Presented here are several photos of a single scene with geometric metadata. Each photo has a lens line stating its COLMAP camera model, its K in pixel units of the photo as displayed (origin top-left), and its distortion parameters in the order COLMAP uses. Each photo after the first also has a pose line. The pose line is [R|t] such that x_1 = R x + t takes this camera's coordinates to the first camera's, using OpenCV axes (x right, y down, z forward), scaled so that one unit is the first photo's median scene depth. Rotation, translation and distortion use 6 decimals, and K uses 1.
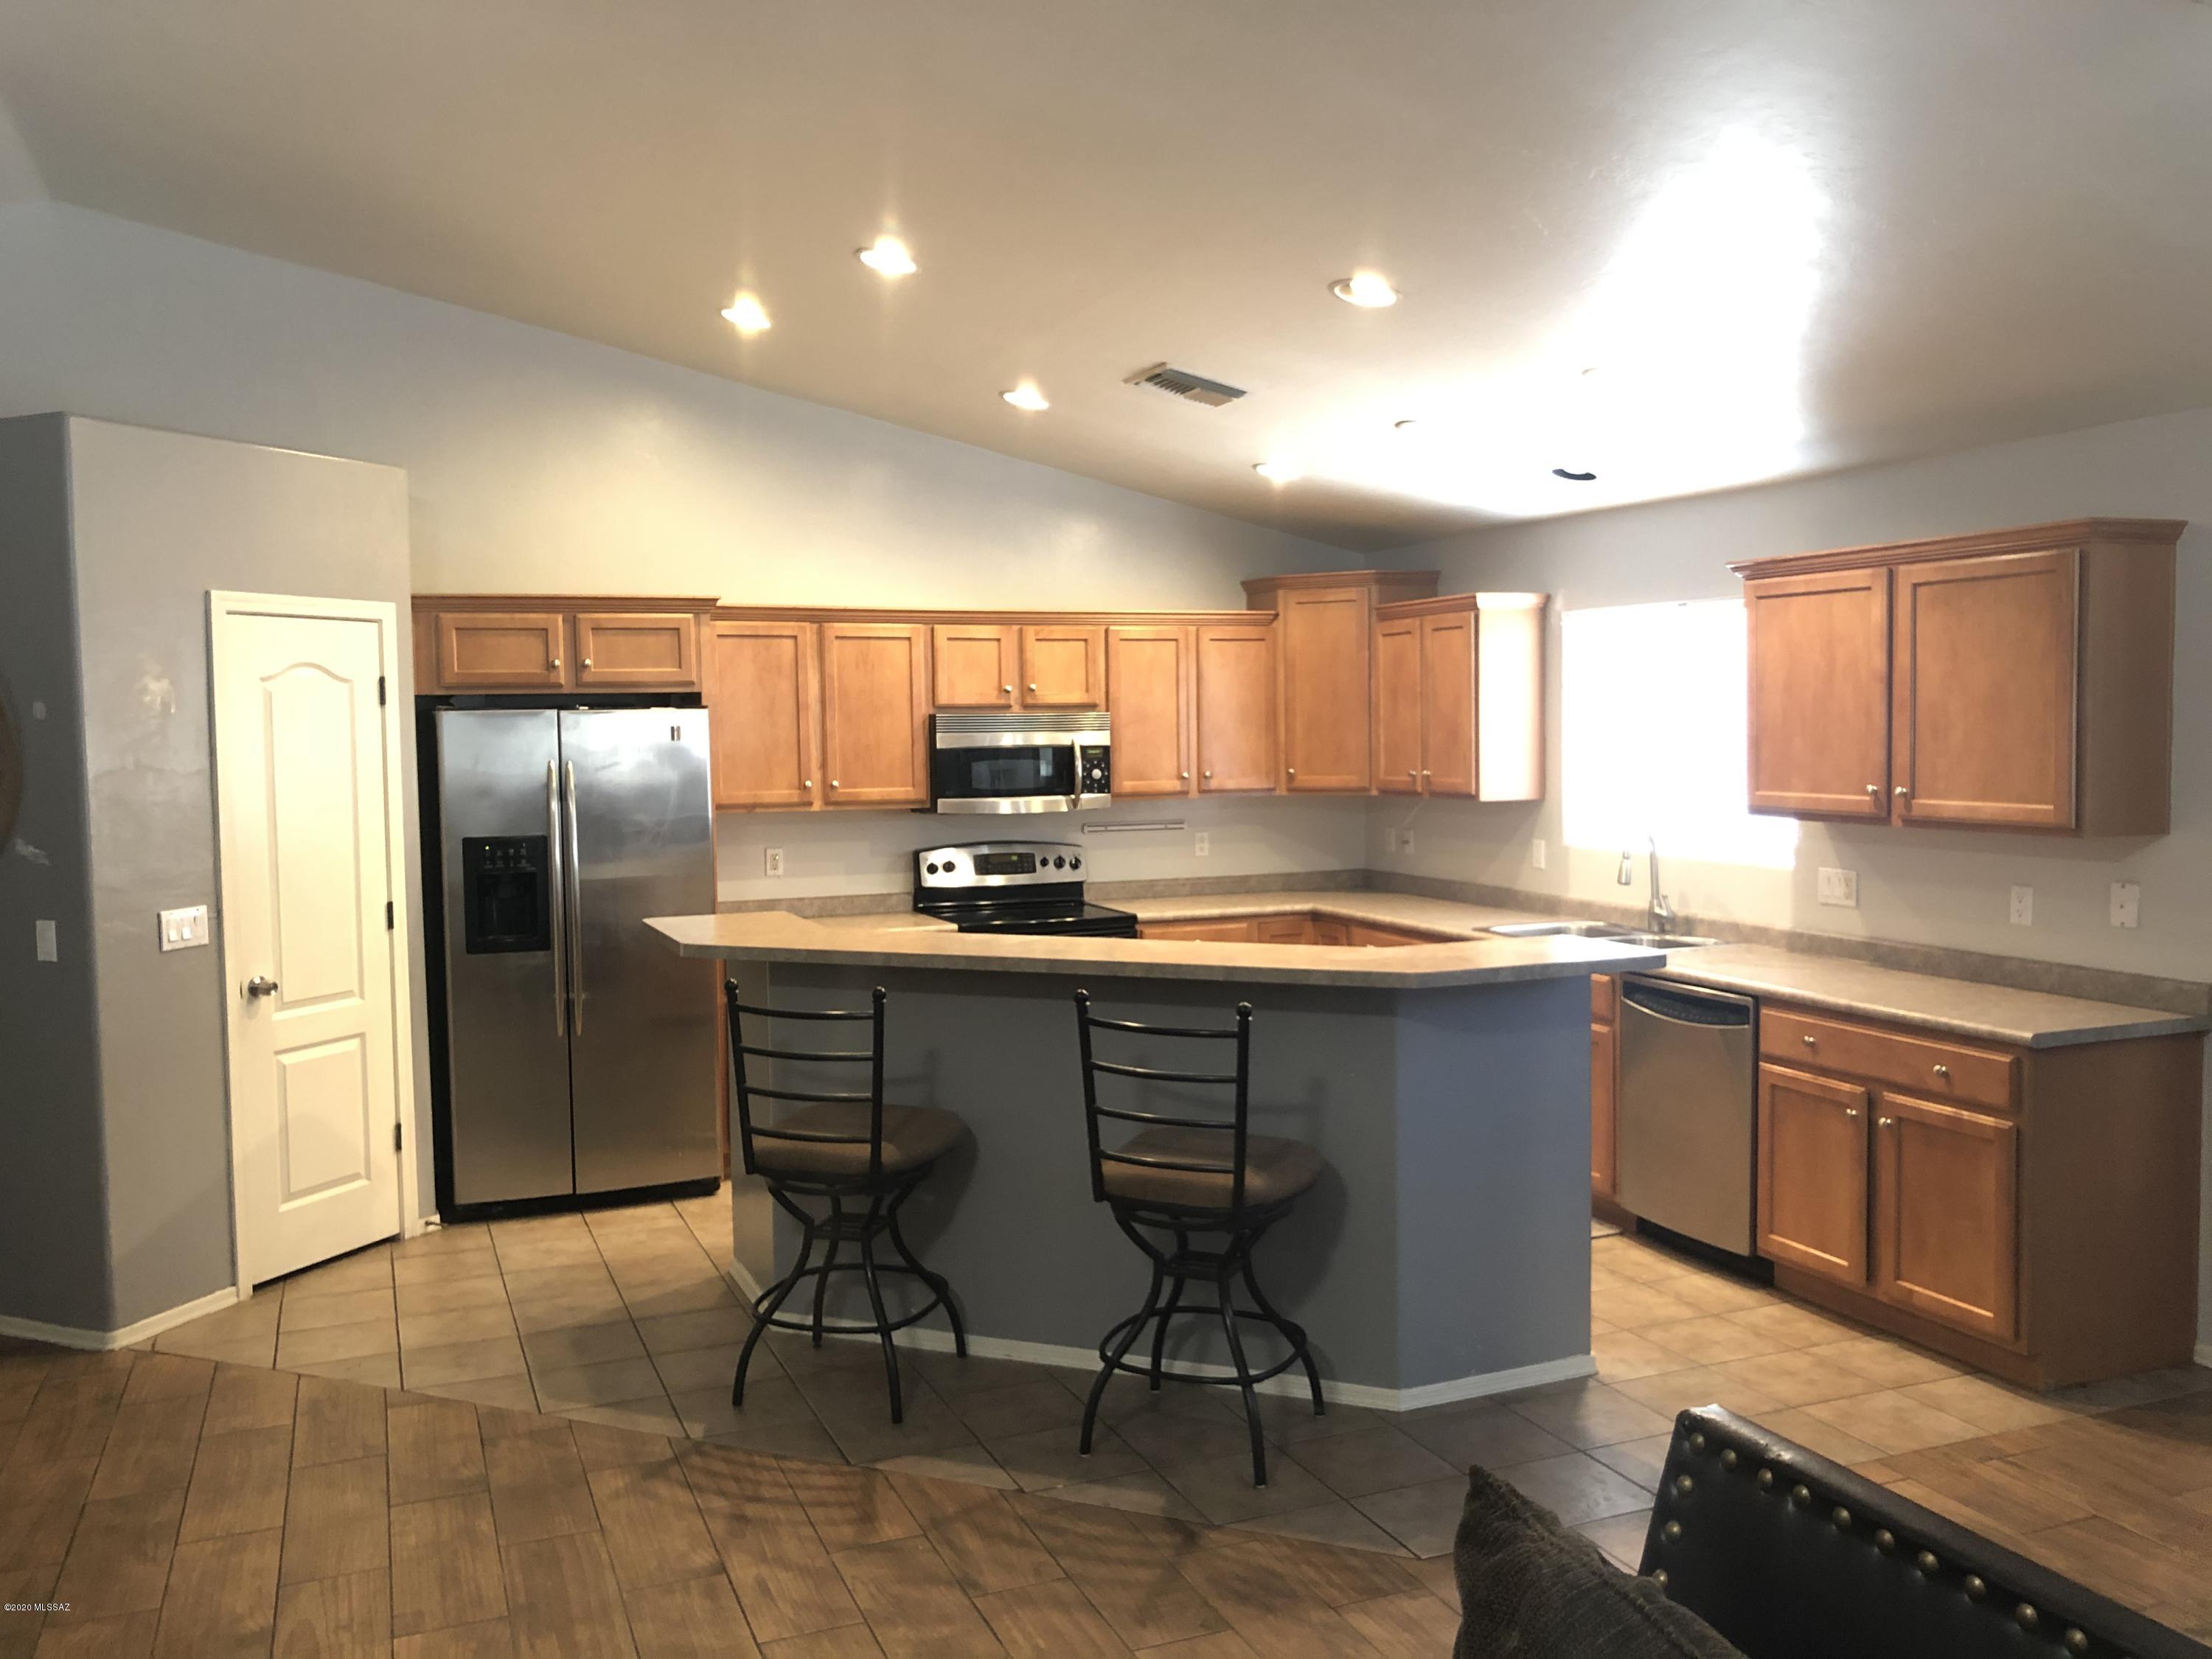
lens RADIAL K [[1816.7, 0, 1106.0], [0, 1816.7, 829.5], [0, 0, 1]] dist [0.017211, -0.005435]
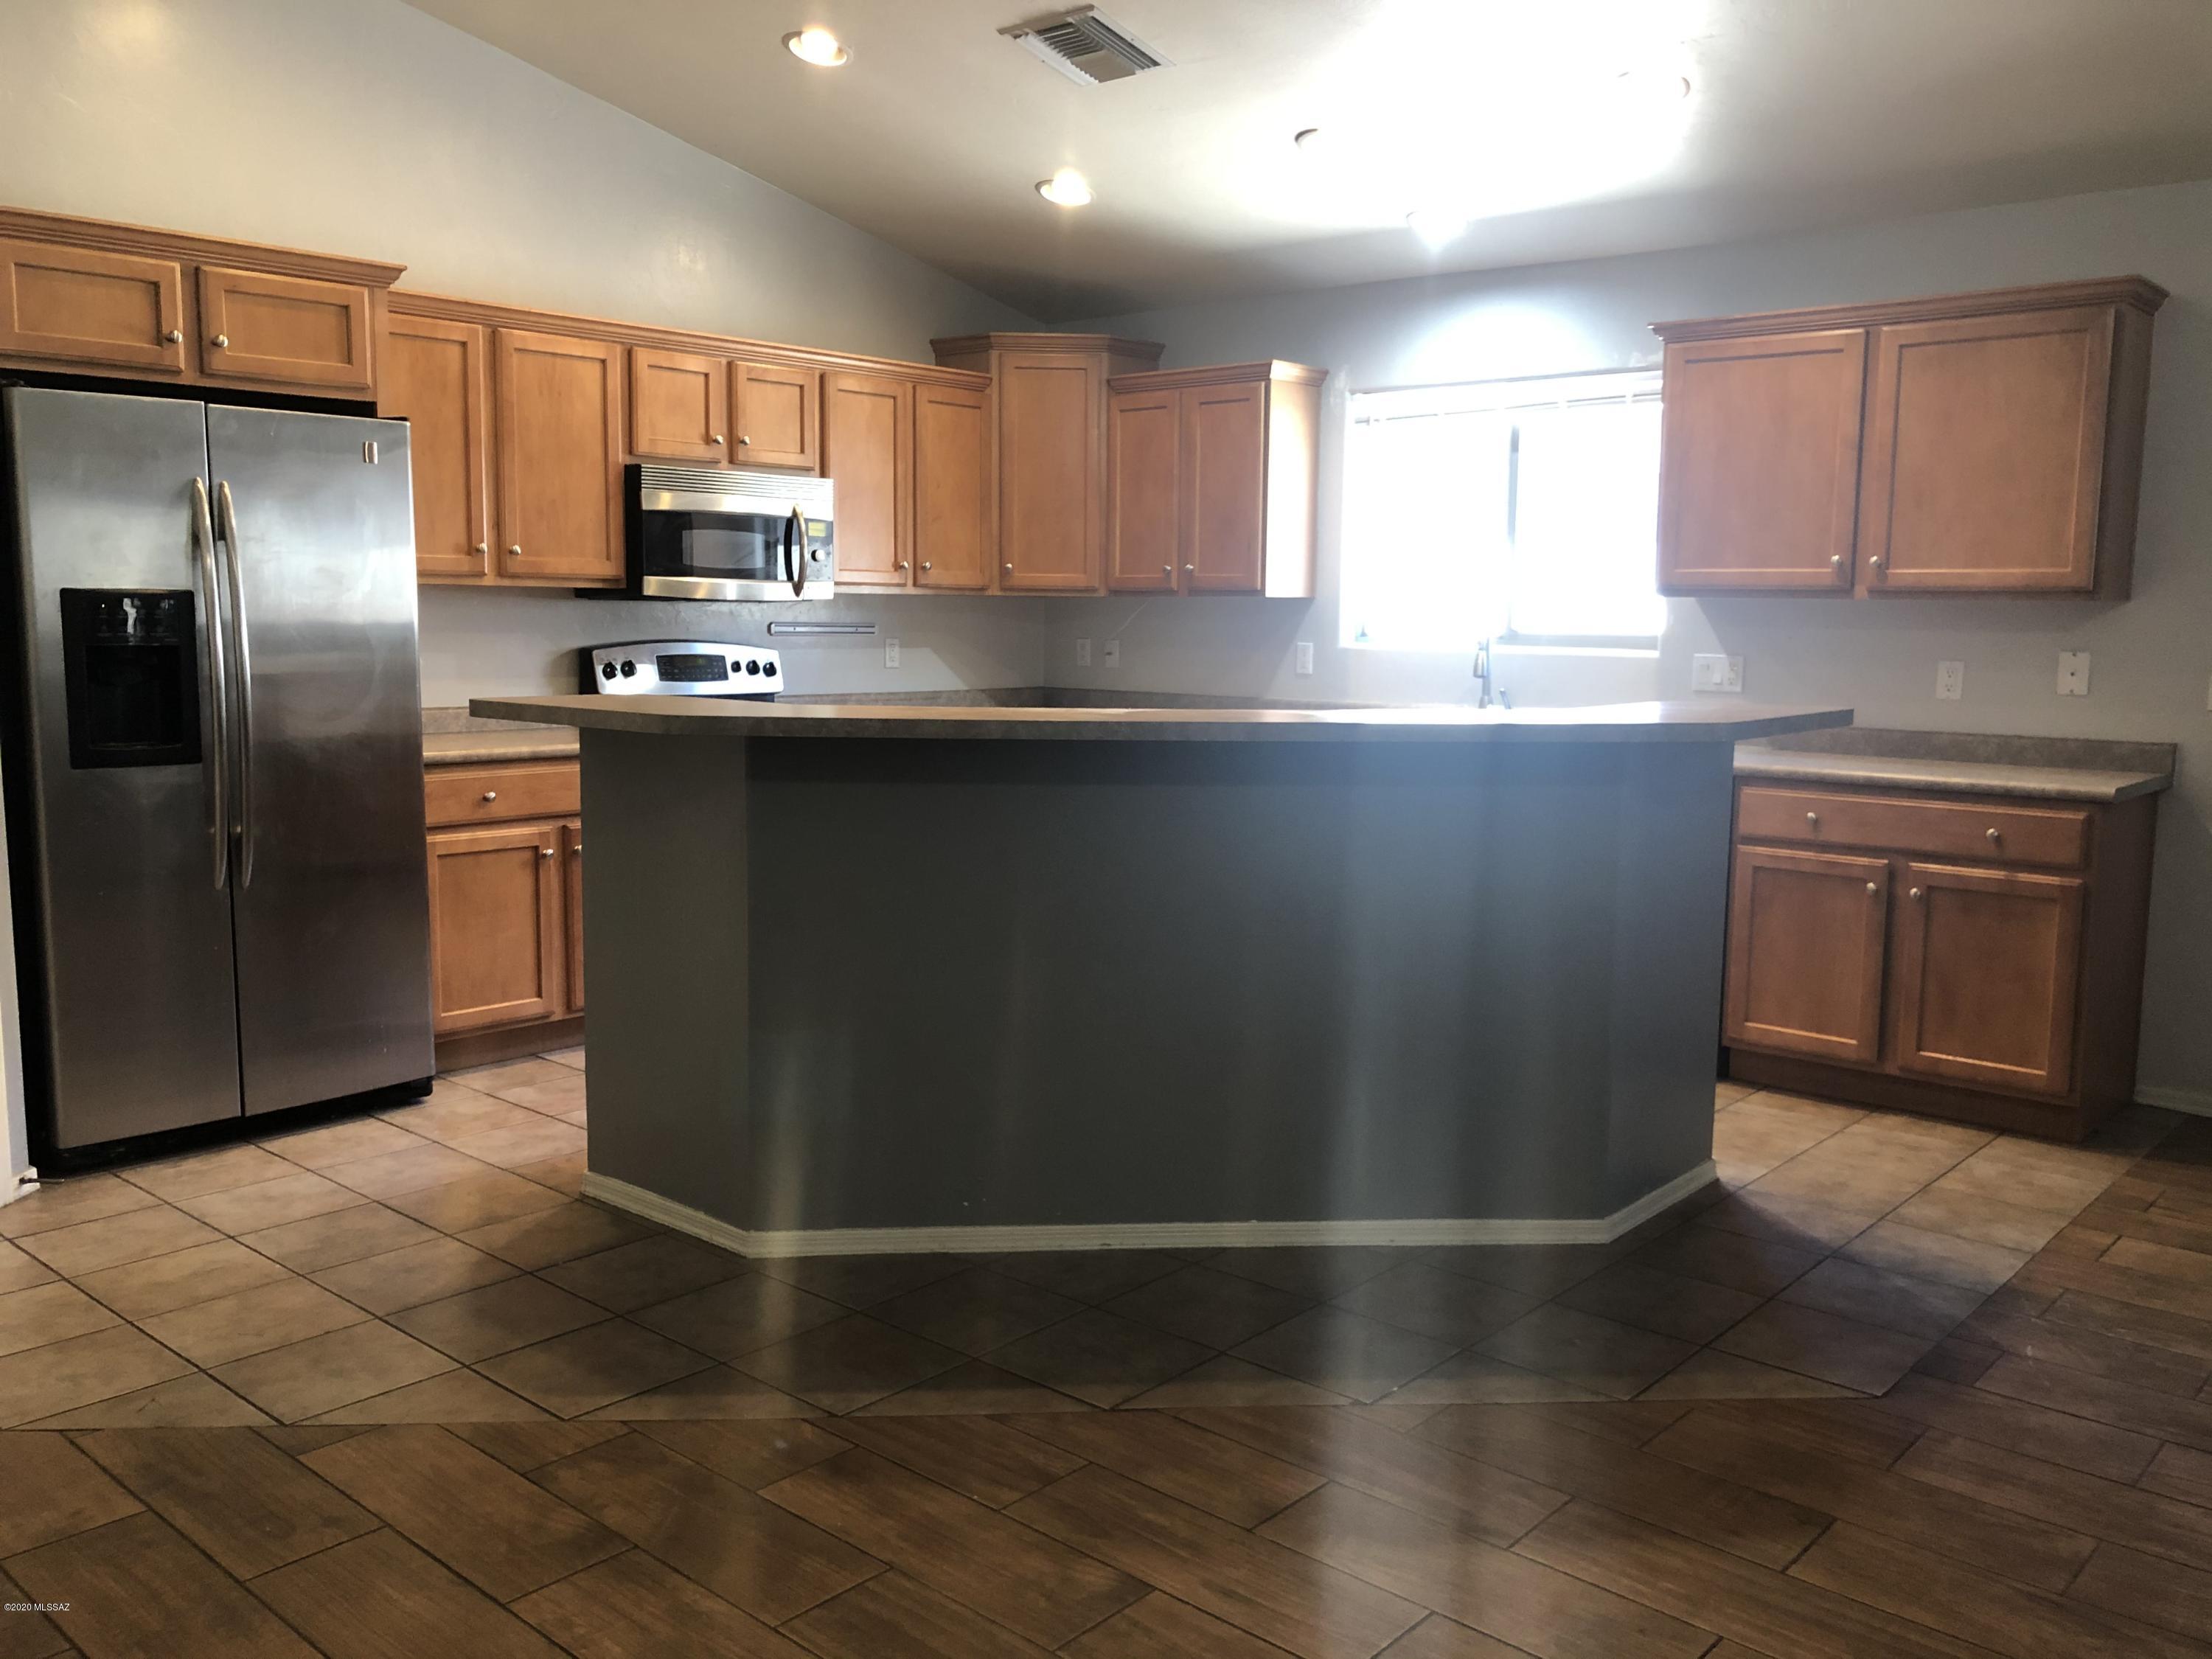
lens RADIAL K [[1817.5, 0, 1106.0], [0, 1817.5, 829.5], [0, 0, 1]] dist [0.007534, 0.000572]
pose [[0.896993, -0.030658, 0.440981, -0.299653], [0.002515, 0.997930, 0.064262, 0.047957], [-0.442038, -0.056533, 0.895213, 0.243479]]
